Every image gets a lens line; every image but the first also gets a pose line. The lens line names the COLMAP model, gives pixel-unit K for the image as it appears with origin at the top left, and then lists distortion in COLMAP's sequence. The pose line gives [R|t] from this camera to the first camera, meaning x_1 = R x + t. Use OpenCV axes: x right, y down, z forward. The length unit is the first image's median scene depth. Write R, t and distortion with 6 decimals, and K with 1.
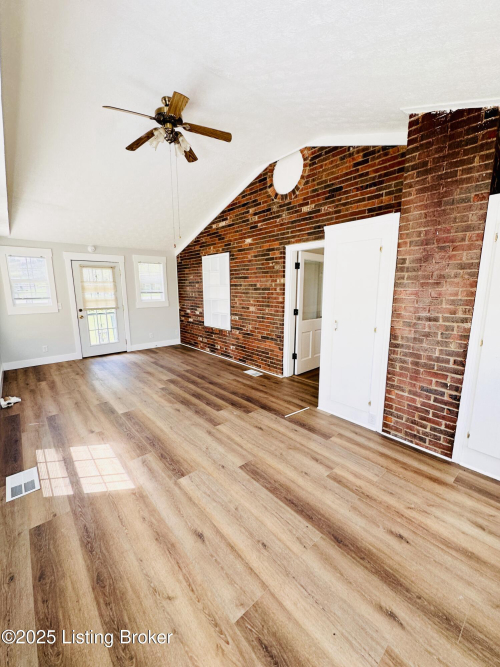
lens RADIAL K [[263.2, 0, 252.1], [0, 263.2, 332.6], [0, 0, 1]] dist [-0.001464, -0.000063]
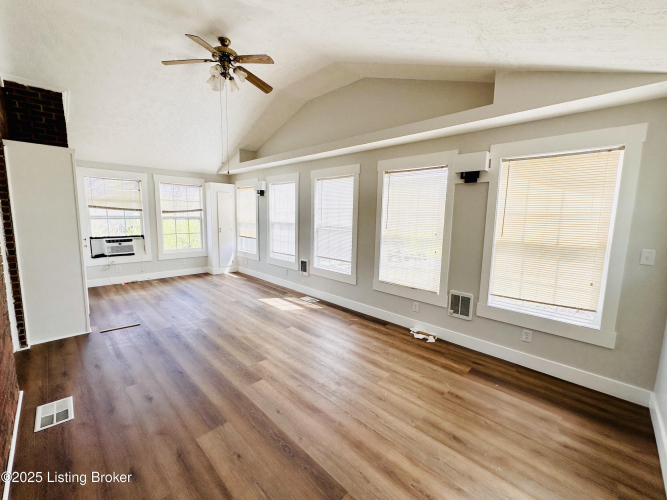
lens RADIAL K [[278.9, 0, 333.5], [0, 278.9, 250.0], [0, 0, 1]] dist [-0.001039, 0.000000]
pose [[-0.997922, -0.007730, -0.063966, -0.688127], [-0.026618, 0.953558, 0.300030, -0.397976], [0.058676, 0.301109, -0.951783, 2.323987]]
